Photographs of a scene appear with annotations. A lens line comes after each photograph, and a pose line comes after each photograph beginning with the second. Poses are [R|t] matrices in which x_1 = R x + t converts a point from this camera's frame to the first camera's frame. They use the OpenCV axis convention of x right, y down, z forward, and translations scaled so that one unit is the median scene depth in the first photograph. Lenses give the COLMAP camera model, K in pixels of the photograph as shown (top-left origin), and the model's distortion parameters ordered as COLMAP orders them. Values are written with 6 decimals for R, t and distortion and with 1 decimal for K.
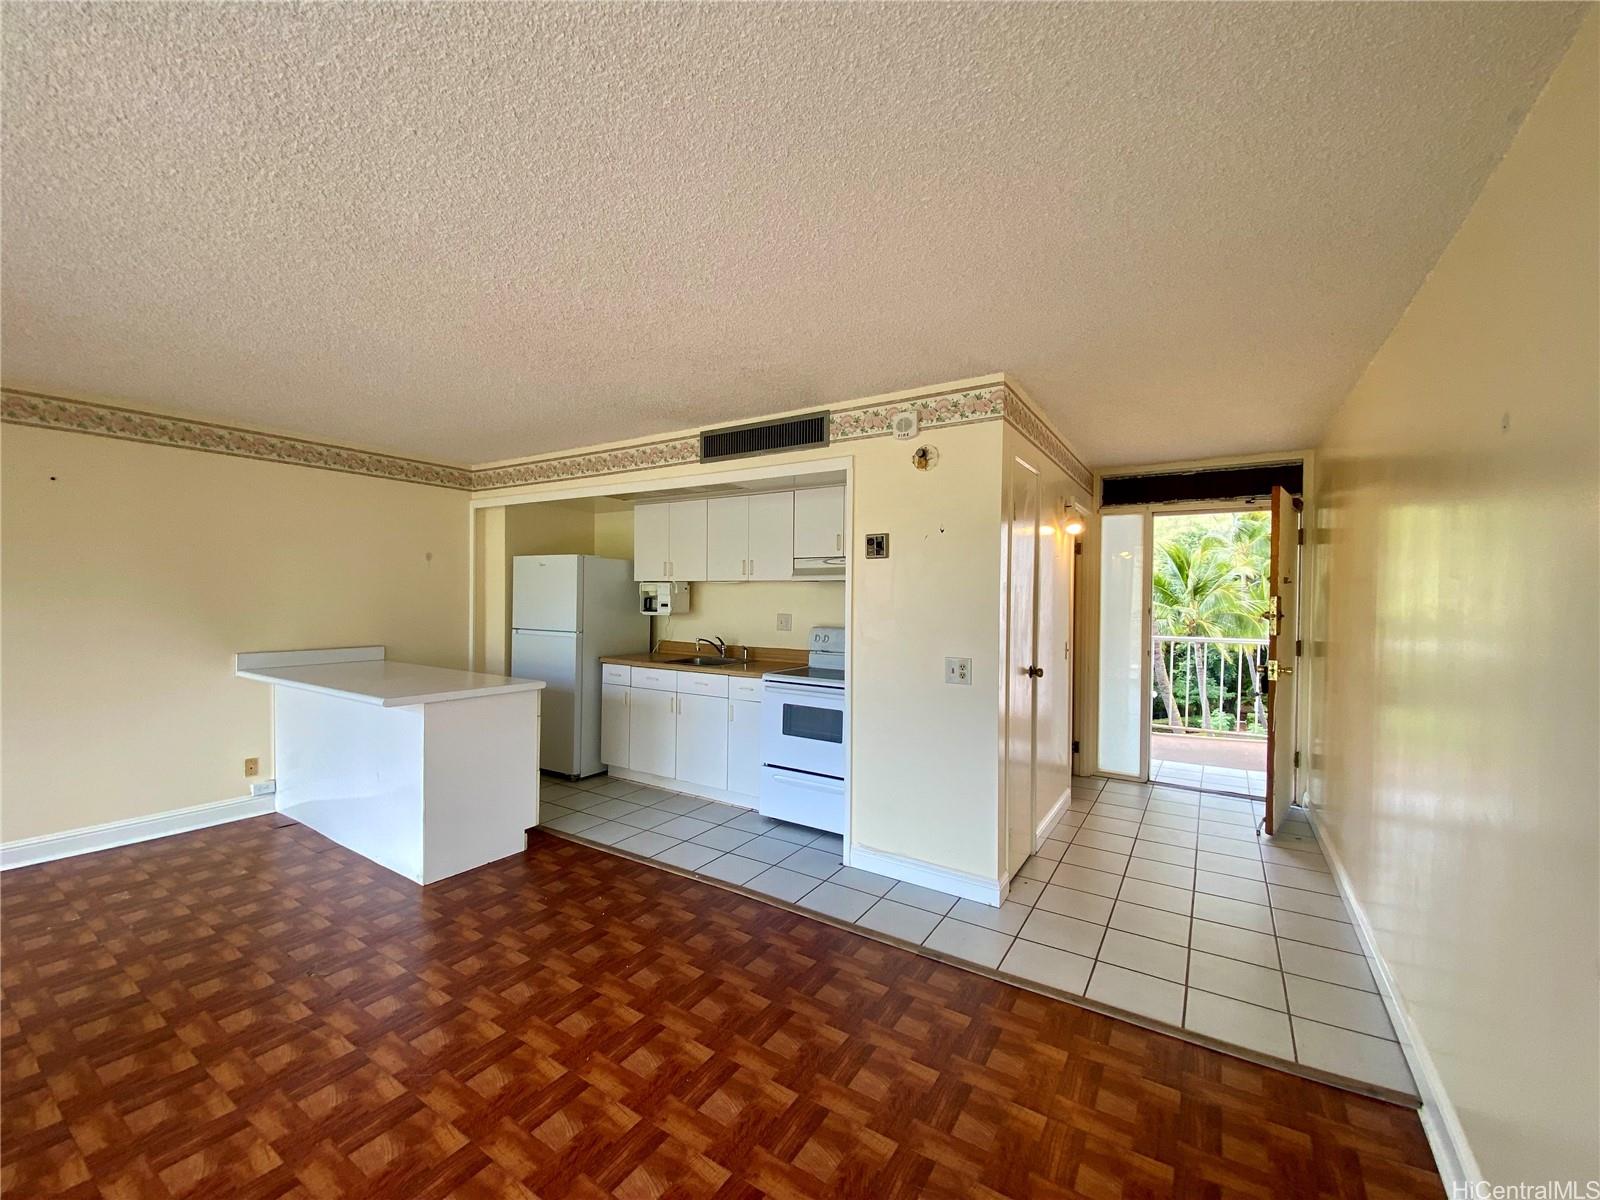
lens RADIAL K [[654.4, 0, 792.6], [0, 654.4, 605.2], [0, 0, 1]] dist [-0.001255, -0.005063]
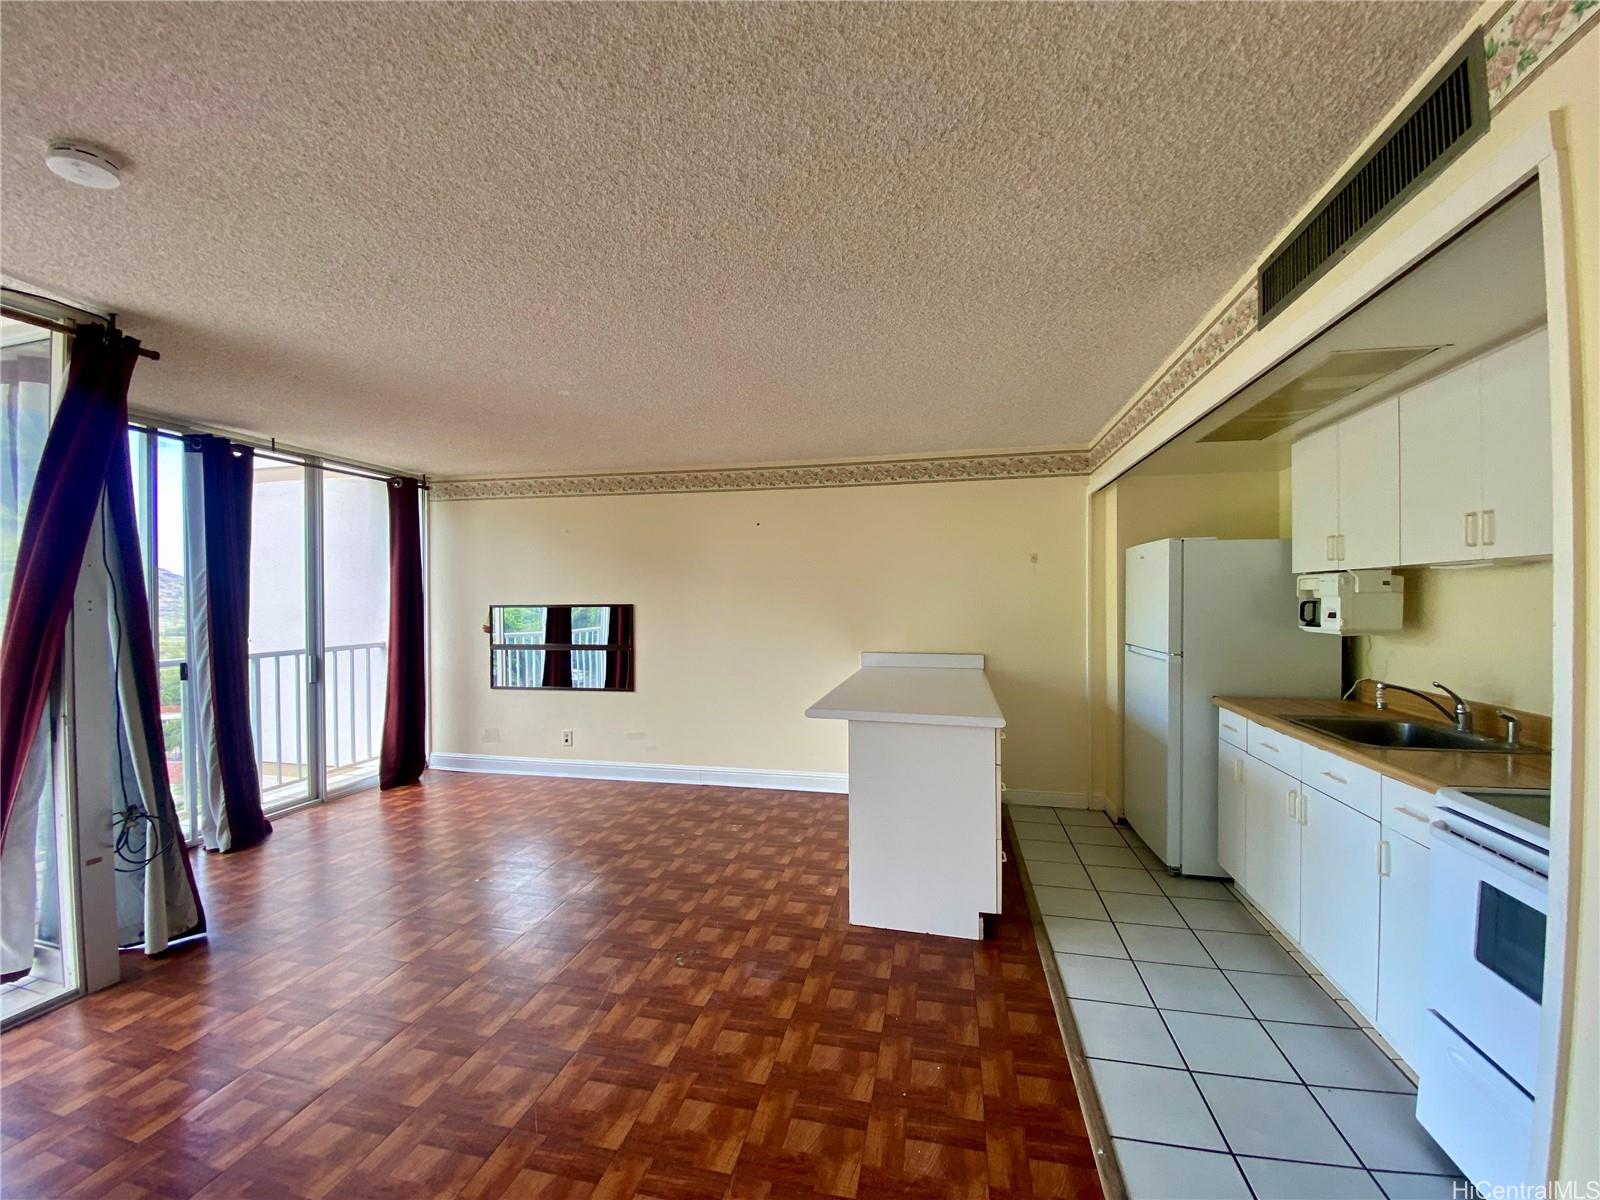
lens RADIAL K [[654.4, 0, 785.5], [0, 654.4, 603.6], [0, 0, 1]] dist [-0.001255, -0.005063]
pose [[0.335178, -0.000105, -0.942155, 0.185692], [-0.005044, 0.999985, -0.001906, -0.007031], [0.942141, 0.005391, 0.335173, 0.449289]]
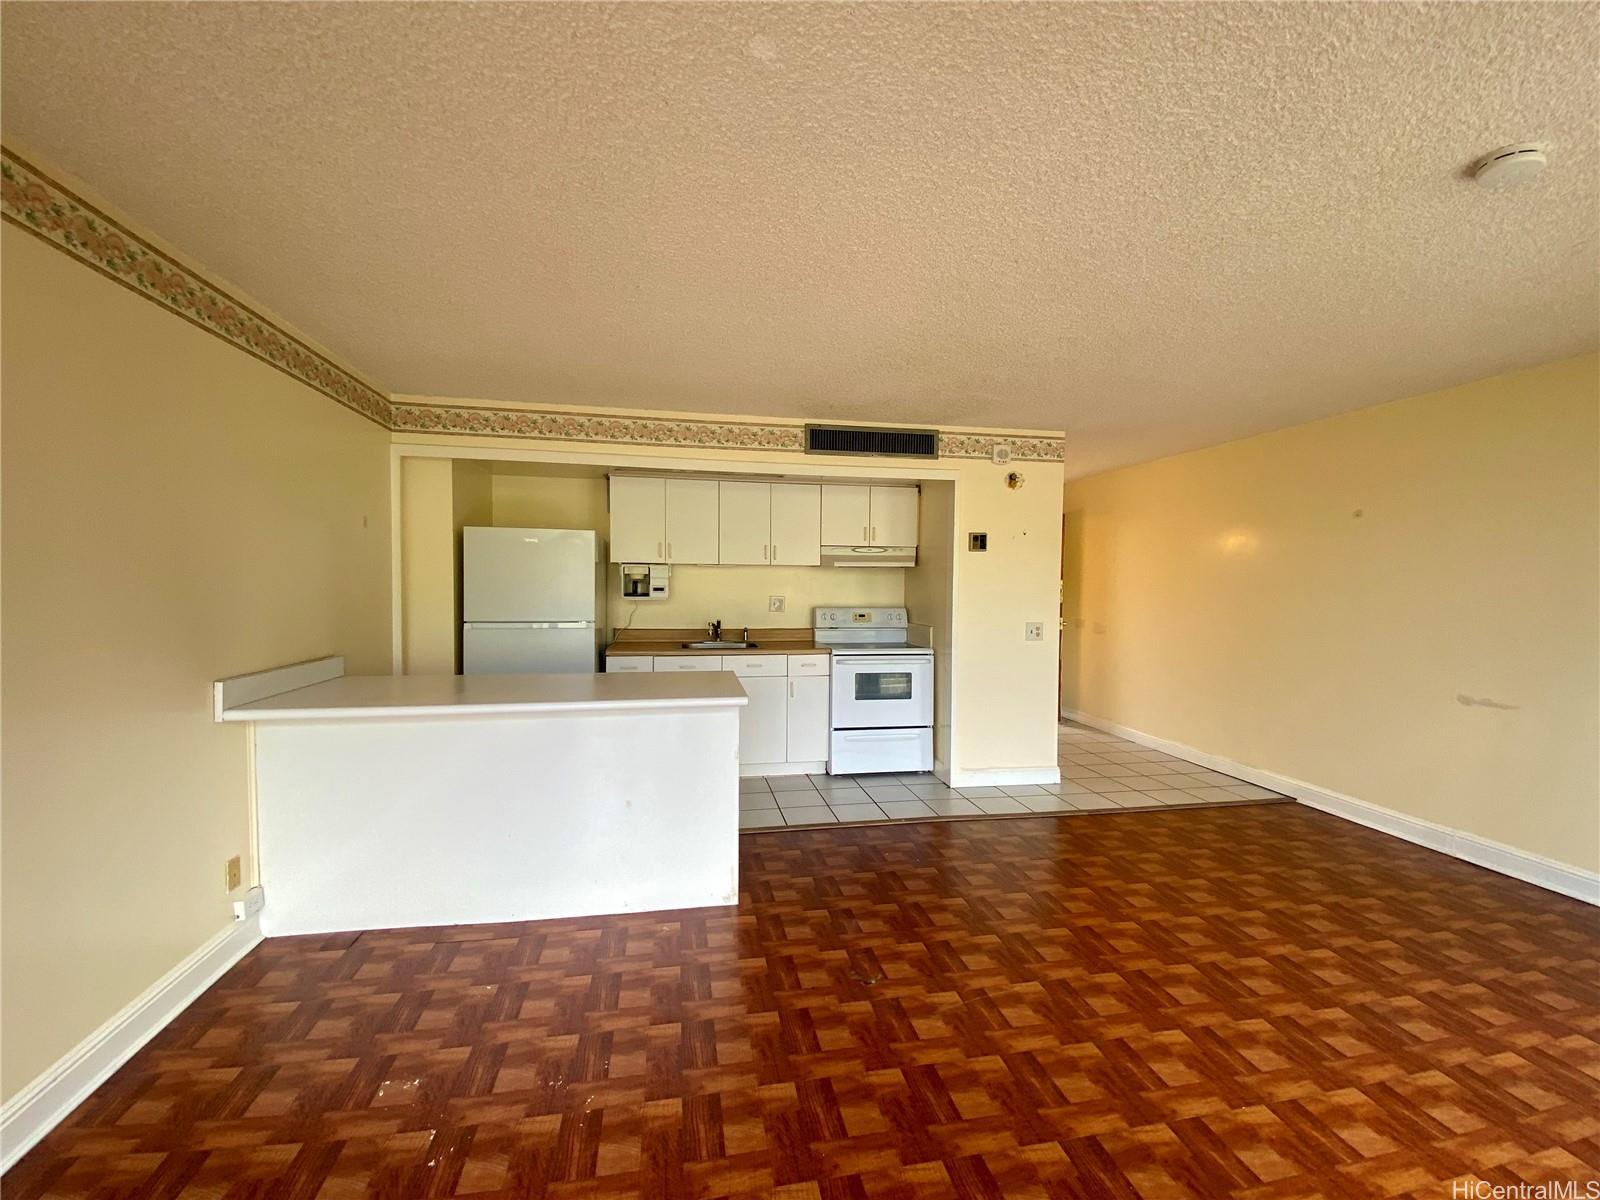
lens RADIAL K [[654.4, 0, 796.8], [0, 654.4, 600.5], [0, 0, 1]] dist [-0.001255, -0.005063]
pose [[0.726351, -0.021834, 0.686978, -0.811713], [0.008758, 0.999708, 0.022514, -0.003109], [-0.687269, -0.010336, 0.726330, 0.221304]]
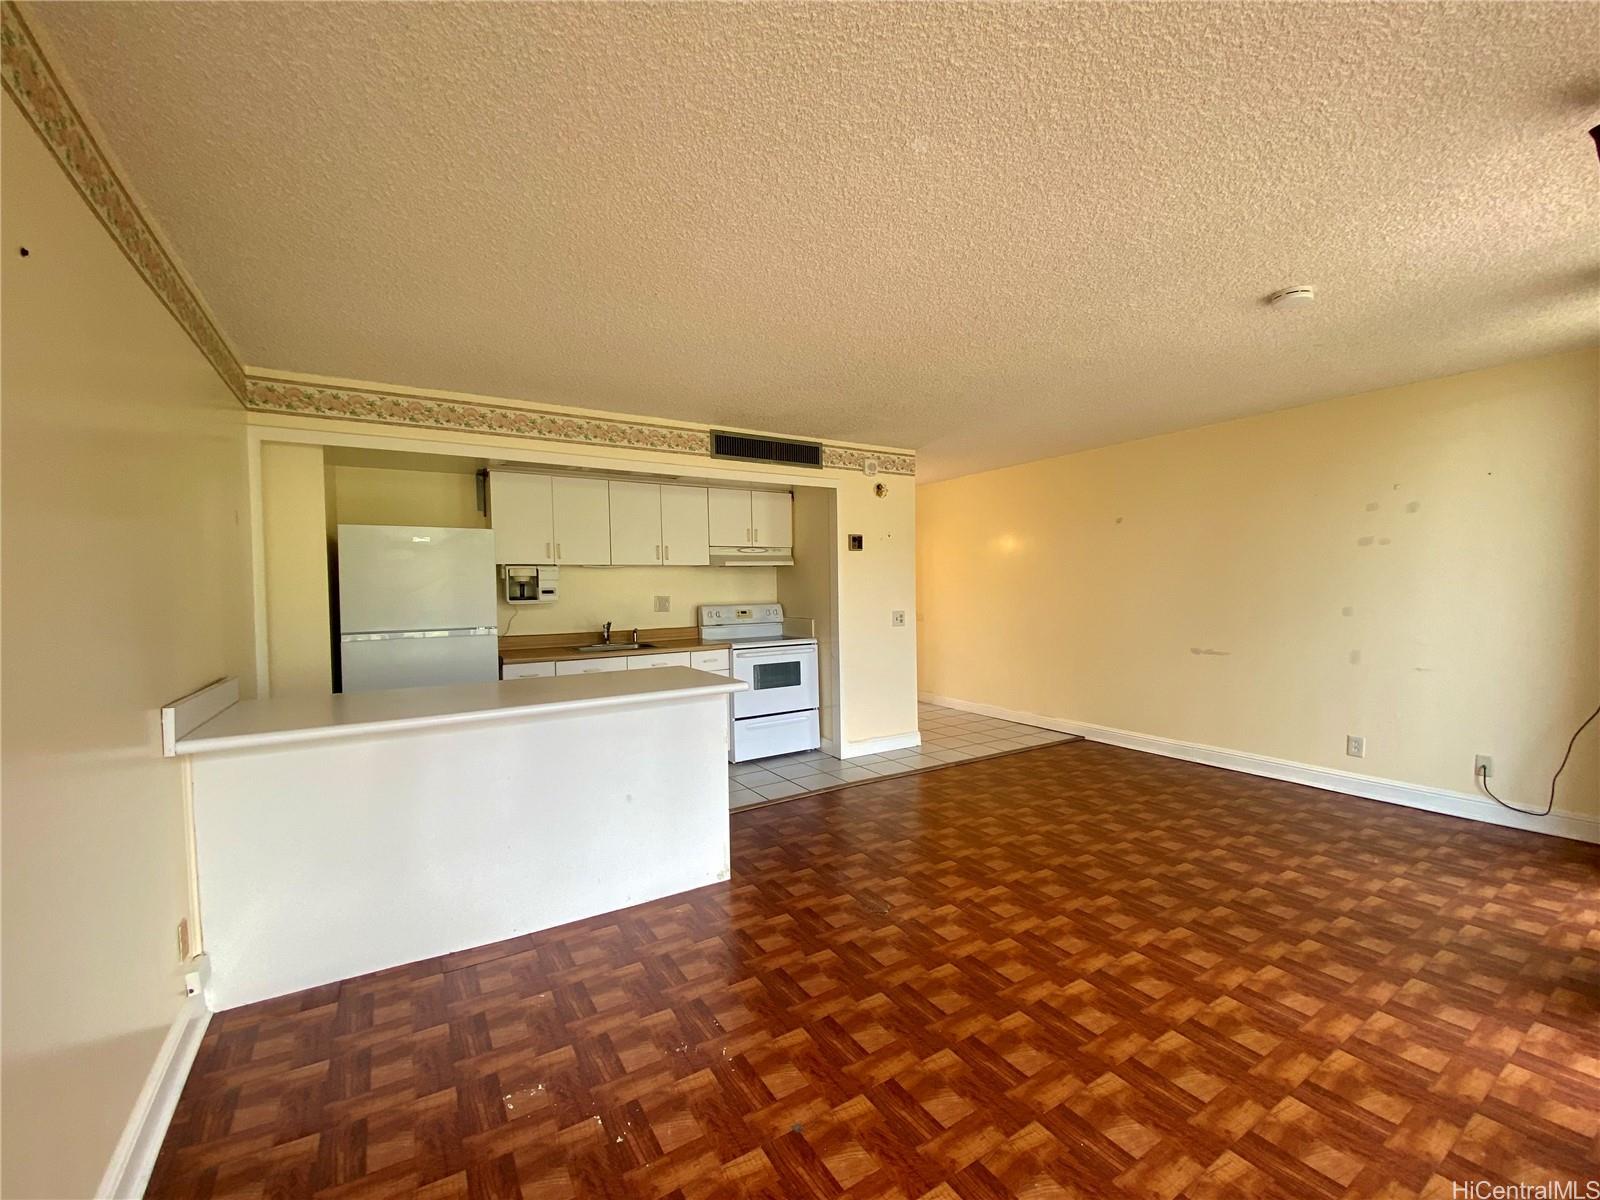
lens RADIAL K [[654.4, 0, 795.1], [0, 654.4, 597.9], [0, 0, 1]] dist [-0.001255, -0.005063]
pose [[0.431512, -0.032375, 0.901526, -1.003712], [0.033000, 0.999253, 0.020089, 0.002777], [-0.901503, 0.021081, 0.432258, 0.364110]]
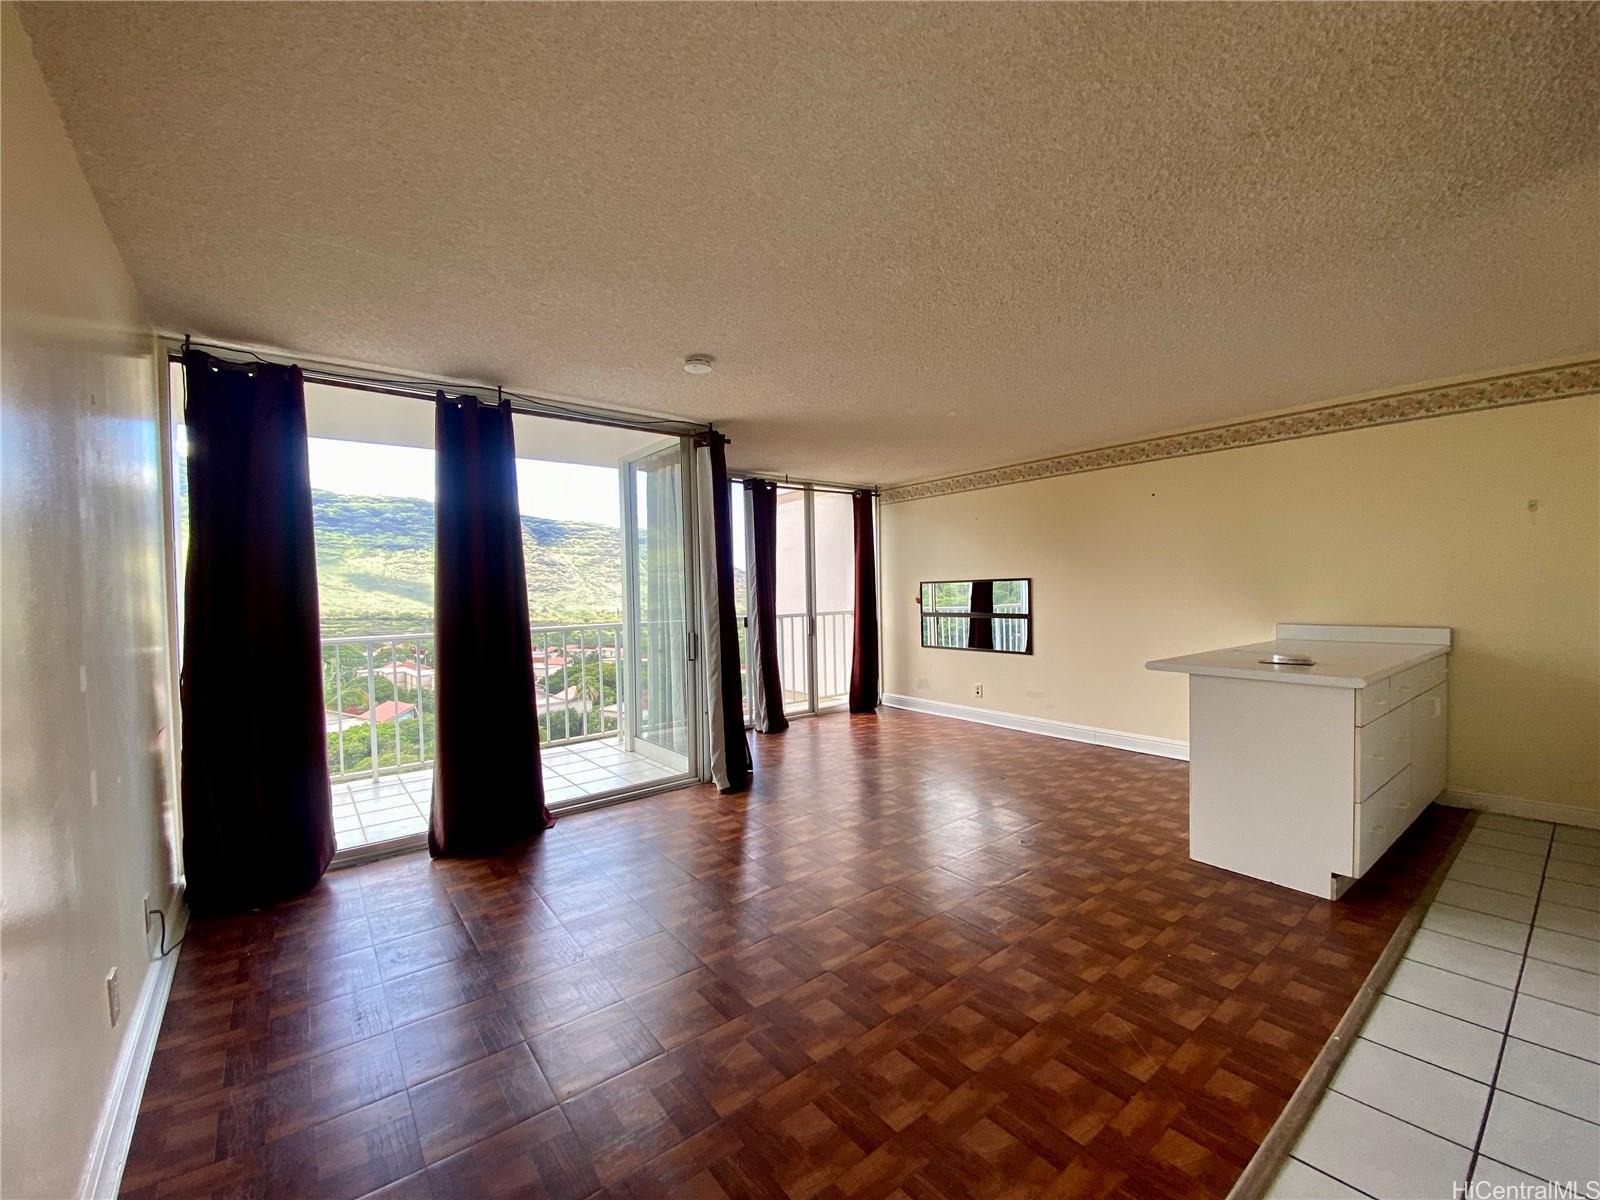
lens RADIAL K [[654.4, 0, 800.0], [0, 654.4, 605.1], [0, 0, 1]] dist [-0.001255, -0.005063]
pose [[-0.326749, 0.024288, -0.944799, 0.406477], [0.011807, 0.999697, 0.021616, 0.012341], [0.945037, -0.004093, -0.326937, 0.562033]]
